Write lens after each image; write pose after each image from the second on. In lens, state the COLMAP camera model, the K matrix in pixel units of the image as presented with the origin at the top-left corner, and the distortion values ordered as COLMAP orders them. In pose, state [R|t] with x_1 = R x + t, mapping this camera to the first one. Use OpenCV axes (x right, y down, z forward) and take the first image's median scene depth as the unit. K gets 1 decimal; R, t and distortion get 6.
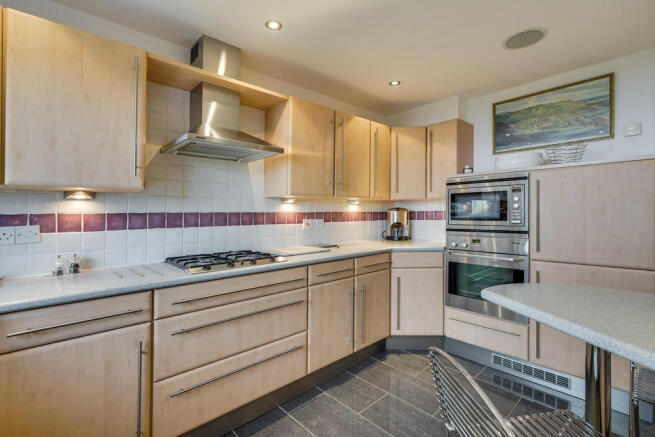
lens RADIAL K [[296.0, 0, 329.3], [0, 296.0, 213.3], [0, 0, 1]] dist [-0.006038, -0.000305]
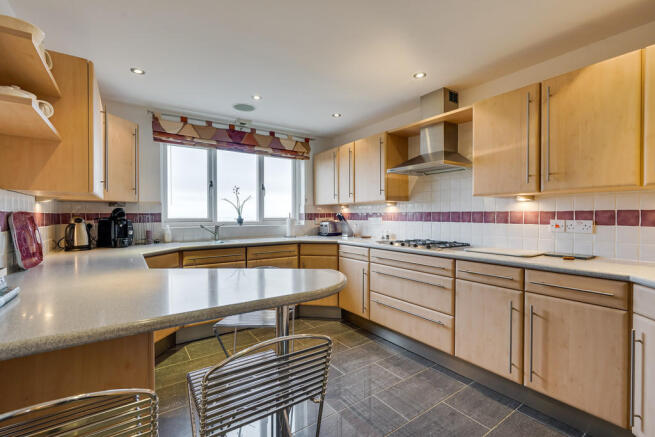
lens RADIAL K [[296.0, 0, 329.8], [0, 296.0, 217.7], [0, 0, 1]] dist [-0.006038, -0.000305]
pose [[-0.137308, 0.023334, -0.990253, 0.941358], [0.007162, 0.999720, 0.022564, -0.009324], [0.990502, -0.003994, -0.137437, 0.588927]]
